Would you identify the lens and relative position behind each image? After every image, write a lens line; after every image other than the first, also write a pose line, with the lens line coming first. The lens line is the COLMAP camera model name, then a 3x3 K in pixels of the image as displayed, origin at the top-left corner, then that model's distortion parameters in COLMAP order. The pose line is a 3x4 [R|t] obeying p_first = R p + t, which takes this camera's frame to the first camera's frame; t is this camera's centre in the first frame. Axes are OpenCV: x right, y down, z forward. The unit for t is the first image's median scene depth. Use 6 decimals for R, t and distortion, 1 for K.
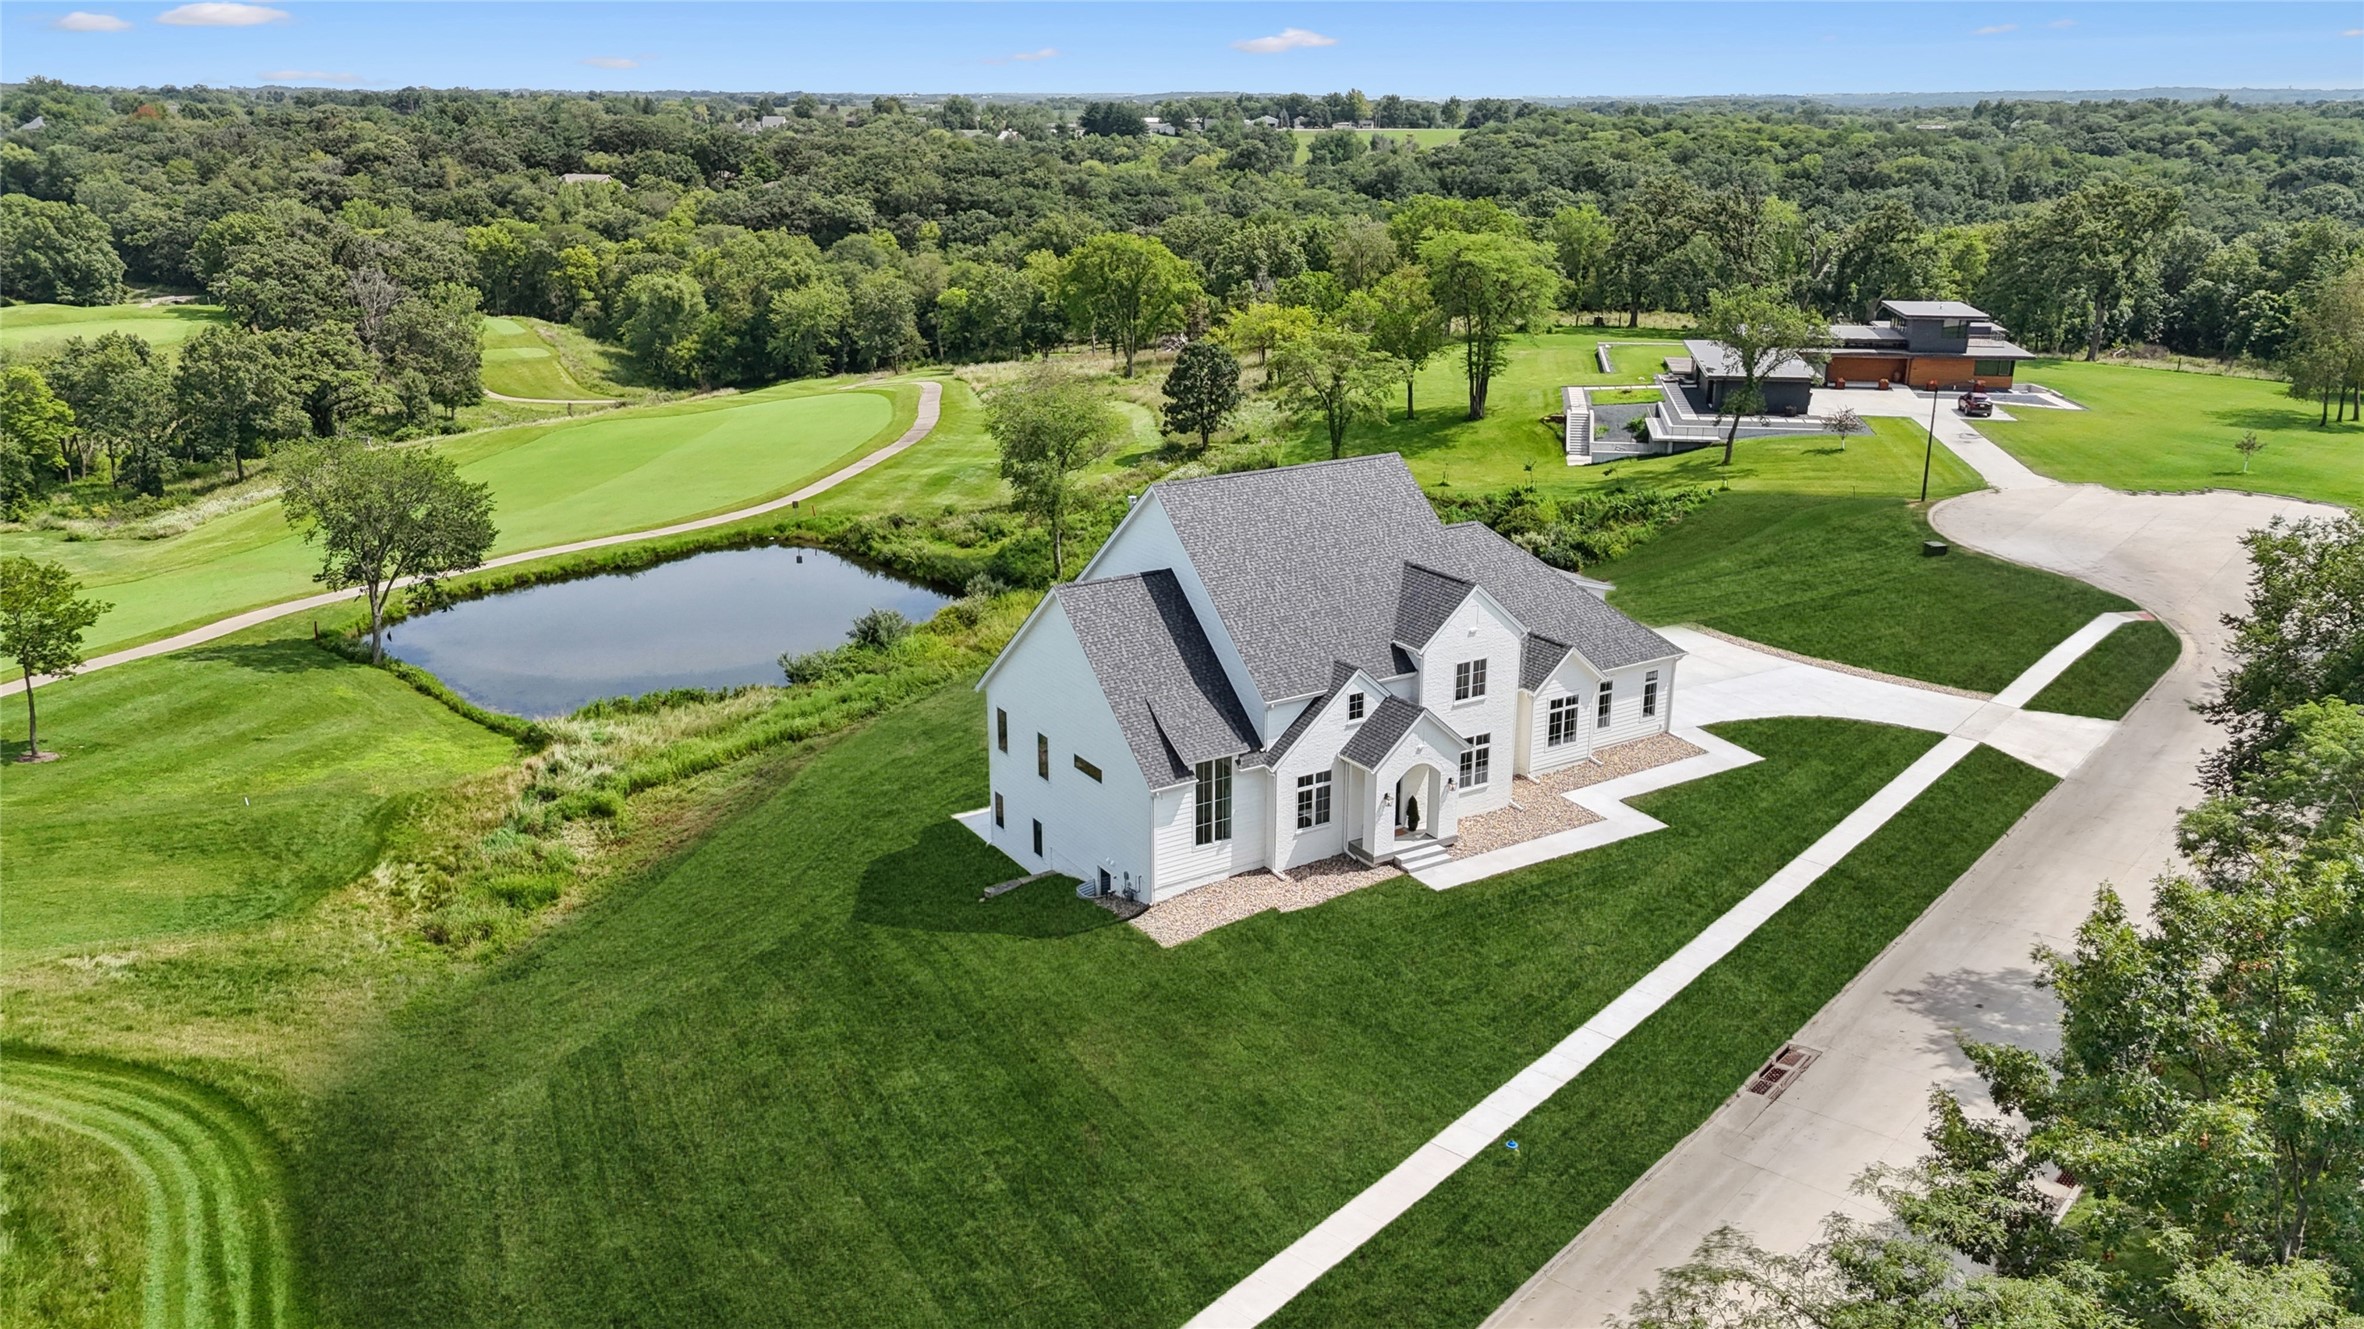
lens RADIAL K [[1773.4, 0, 1206.8], [0, 1773.4, 650.6], [0, 0, 1]] dist [0.066442, -0.057388]
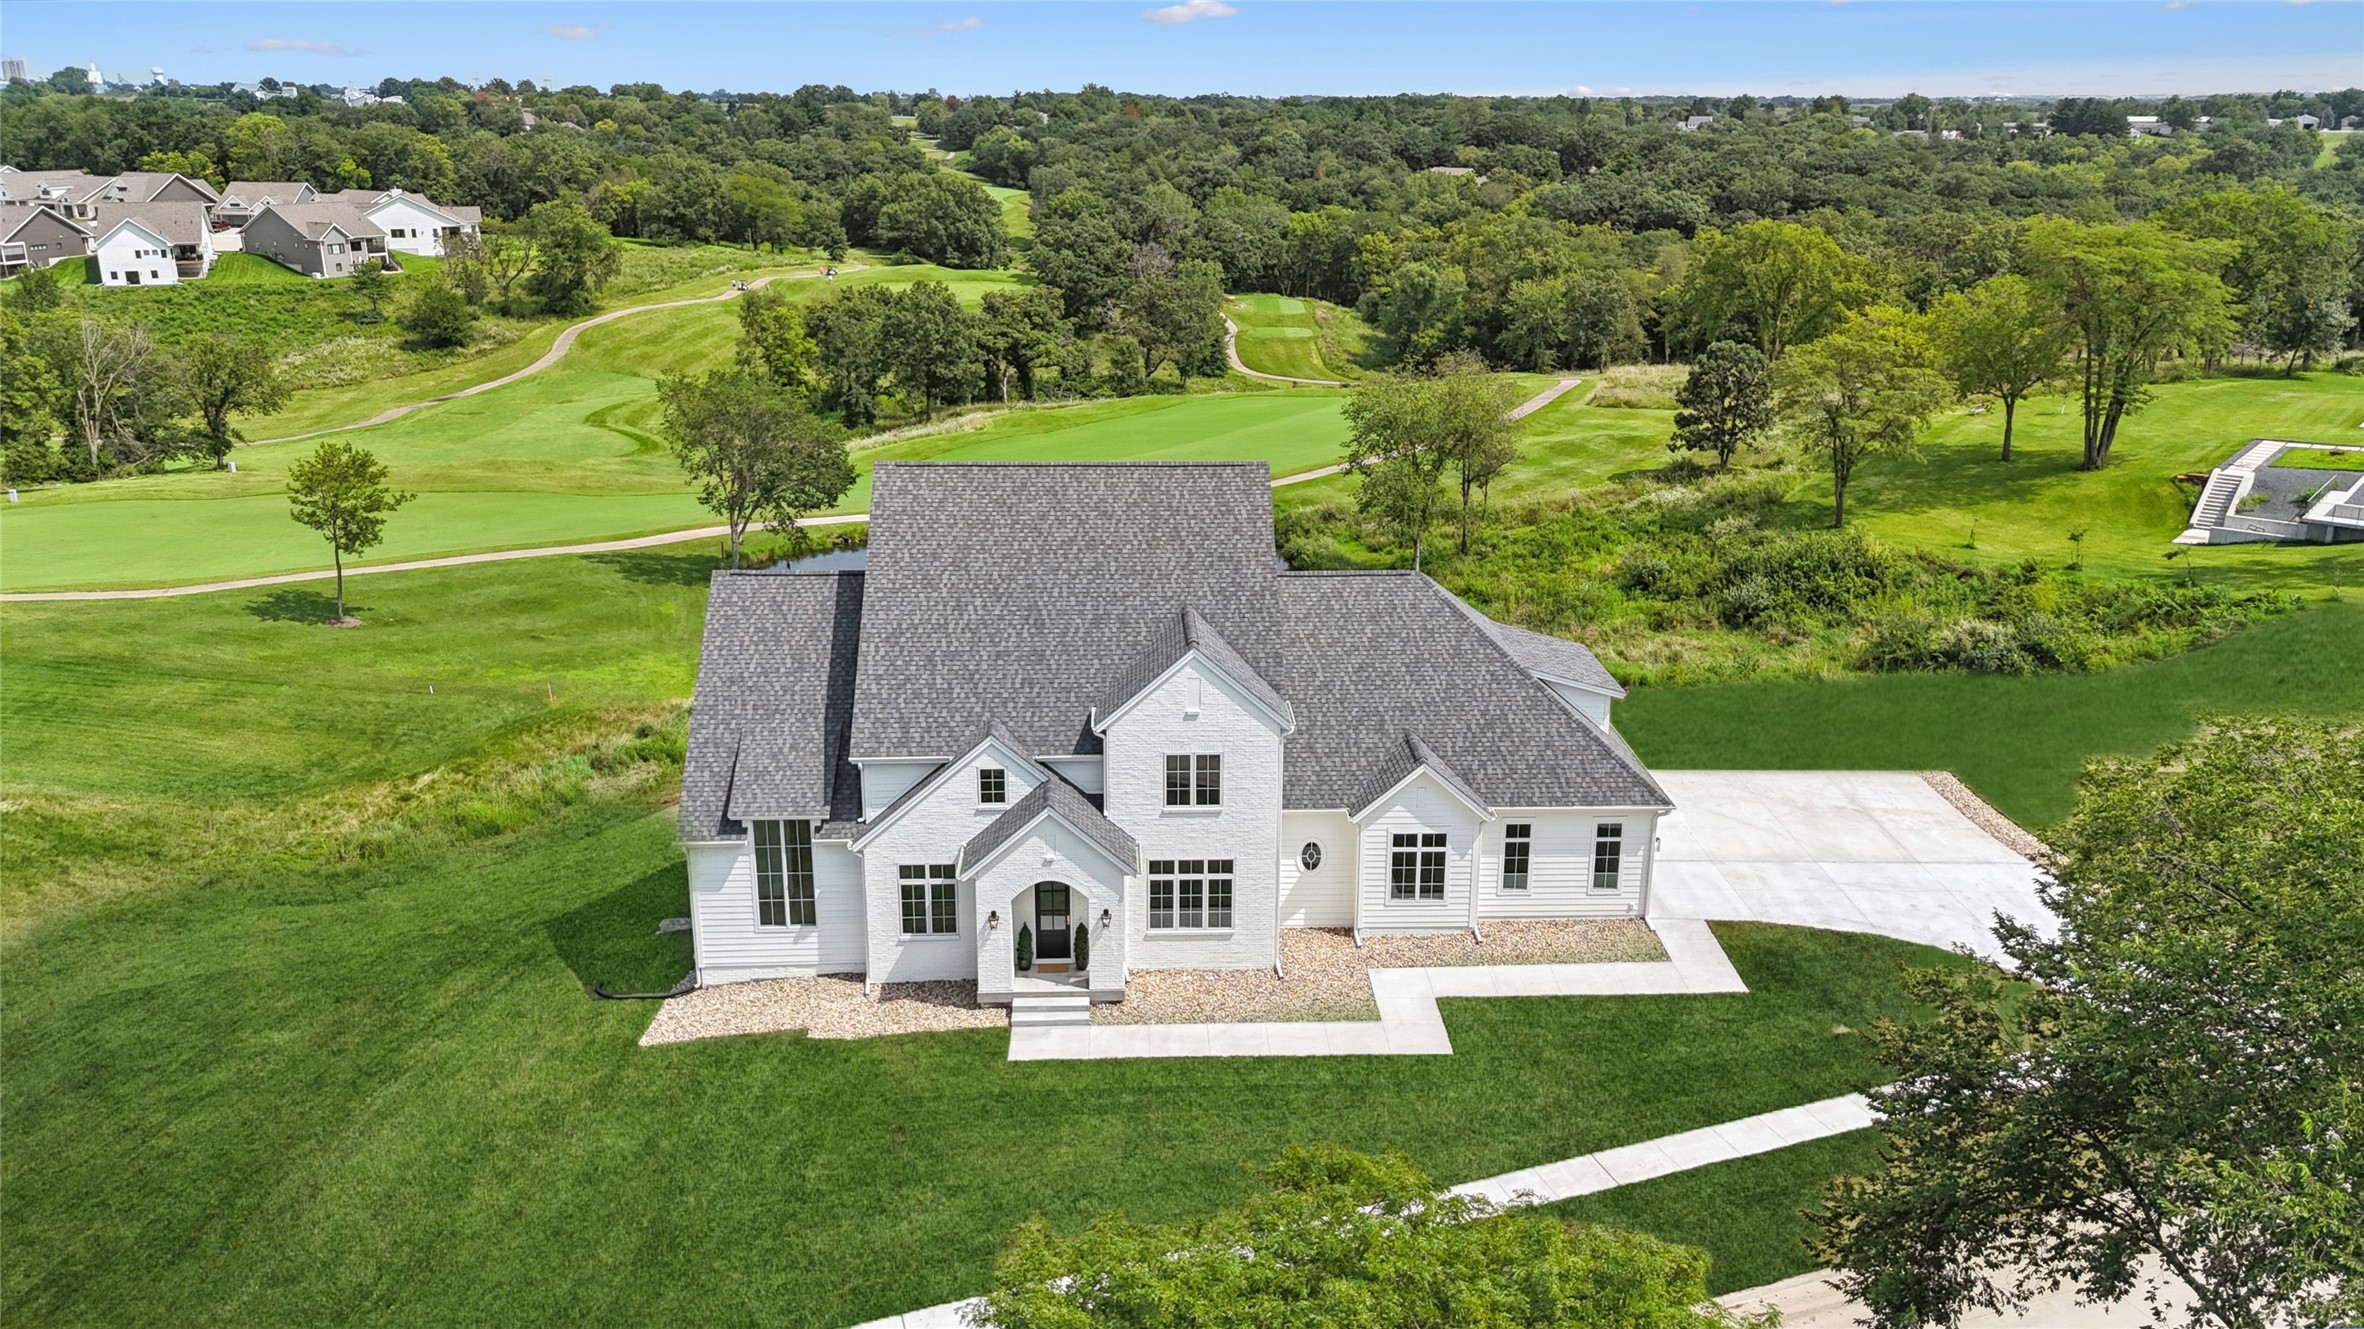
lens RADIAL K [[1773.4, 0, 1200.0], [0, 1773.4, 653.8], [0, 0, 1]] dist [0.066442, -0.057388]
pose [[0.870118, 0.149600, -0.469589, 0.425375], [-0.149958, 0.988004, 0.036892, -0.053521], [0.469475, 0.038318, 0.882114, 0.336060]]
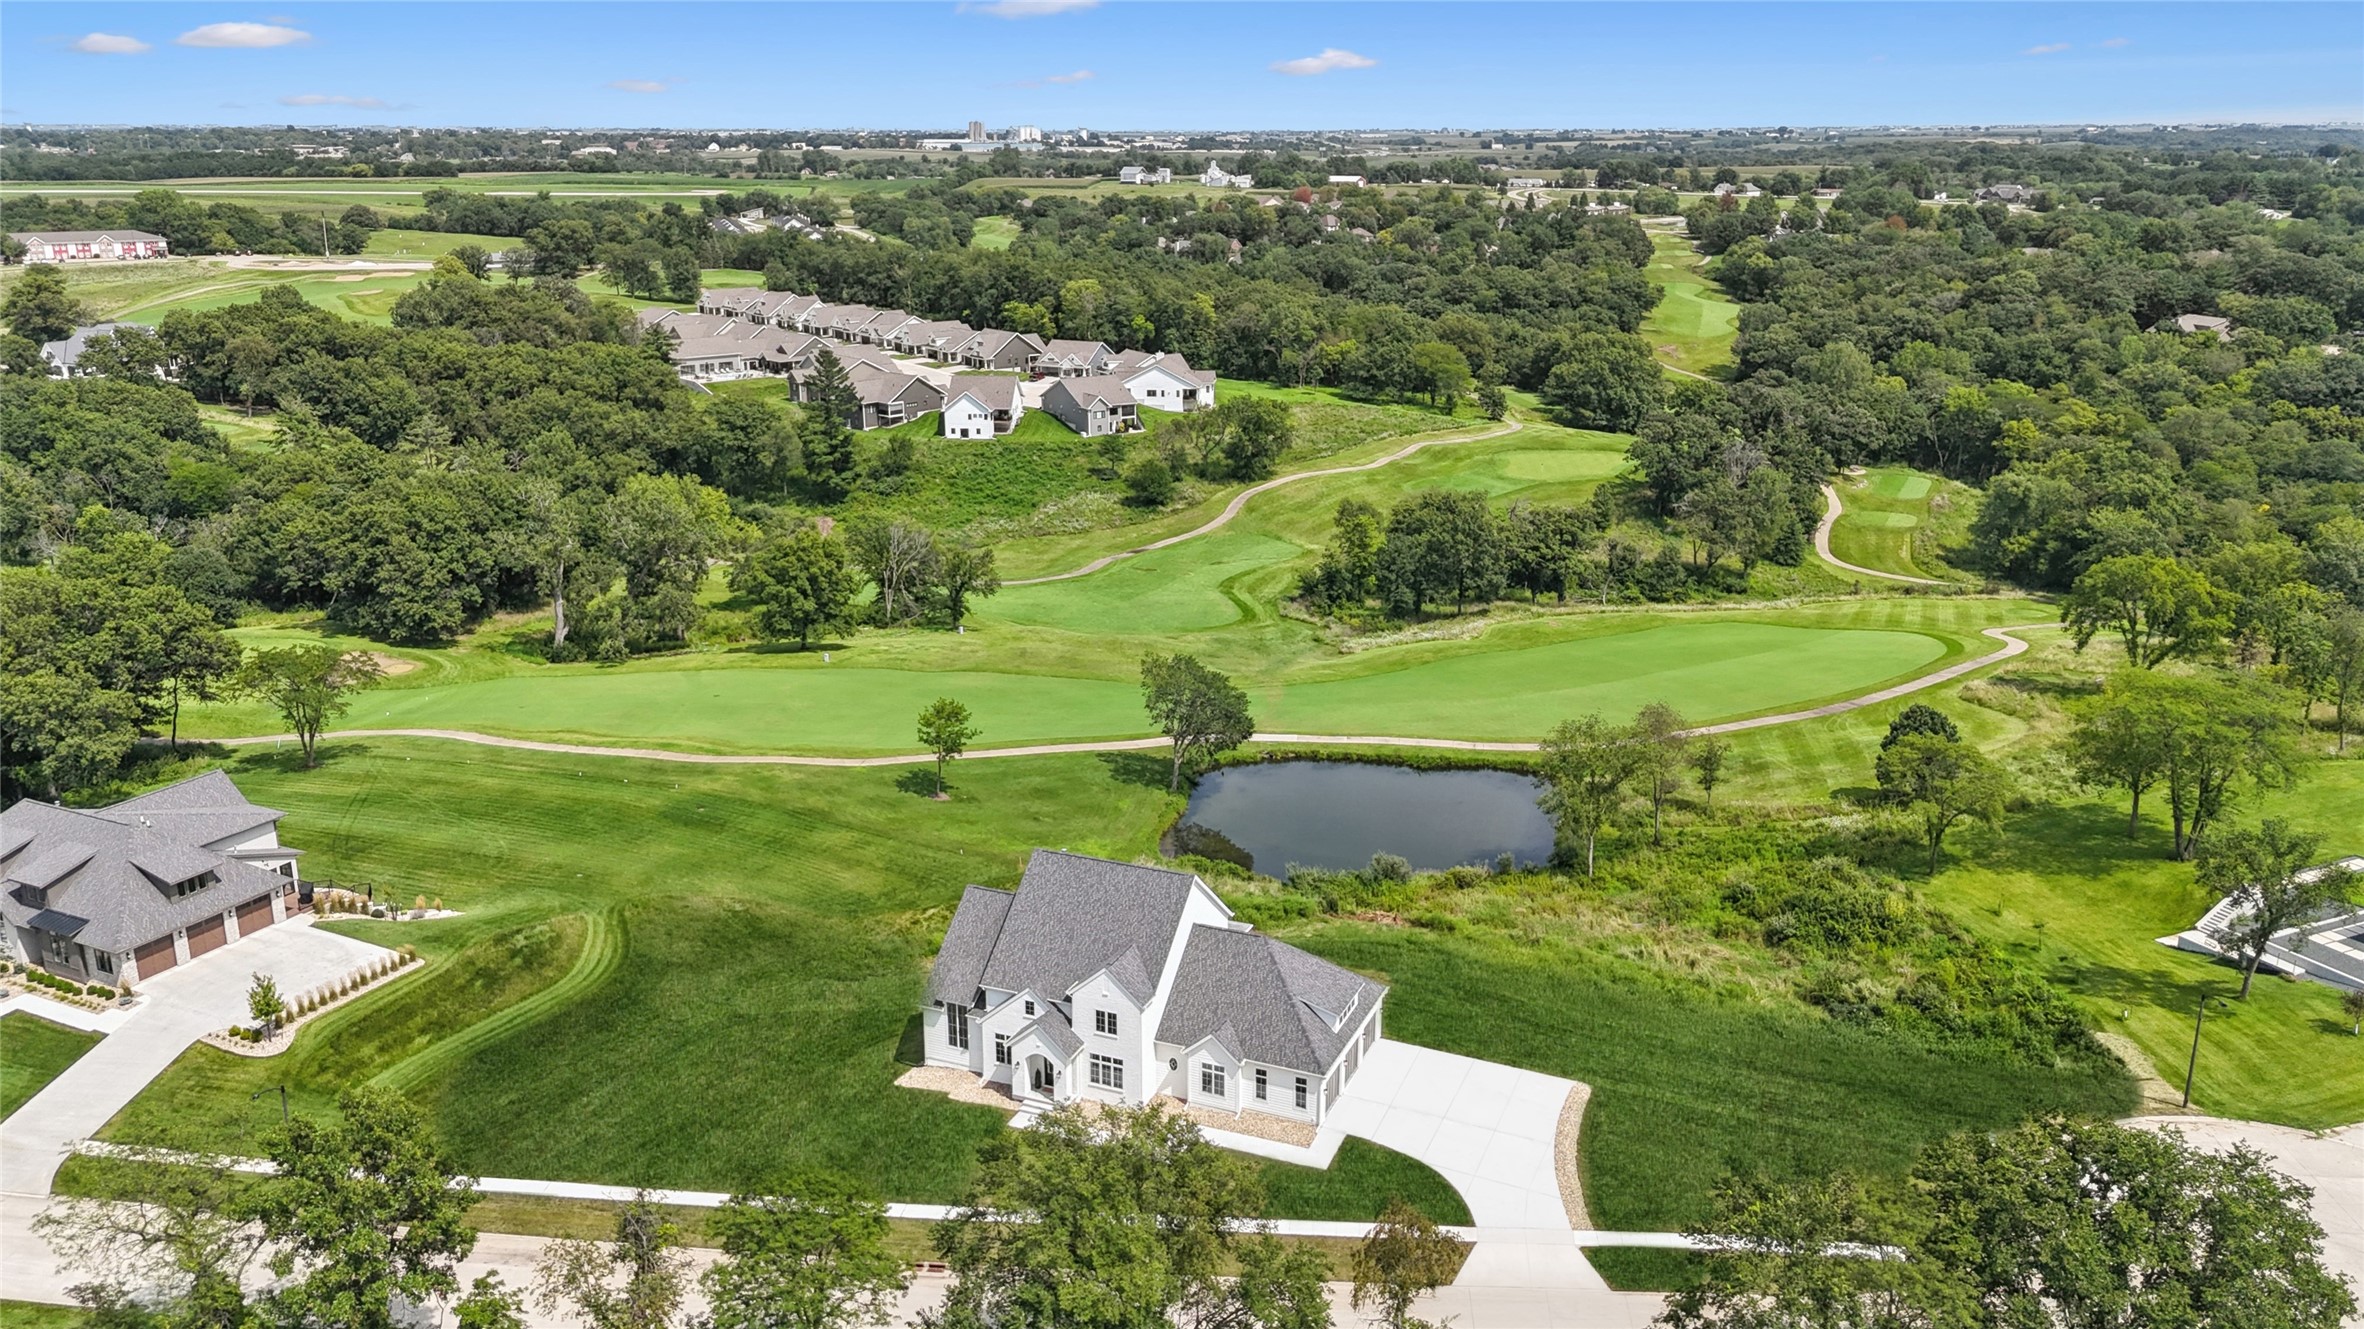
lens RADIAL K [[1773.4, 0, 1191.9], [0, 1773.4, 666.0], [0, 0, 1]] dist [0.066442, -0.057388]
pose [[0.573487, 0.231368, -0.785863, 1.259319], [-0.244584, 0.963894, 0.105296, -0.441058], [0.781851, 0.131824, 0.609370, 0.015948]]
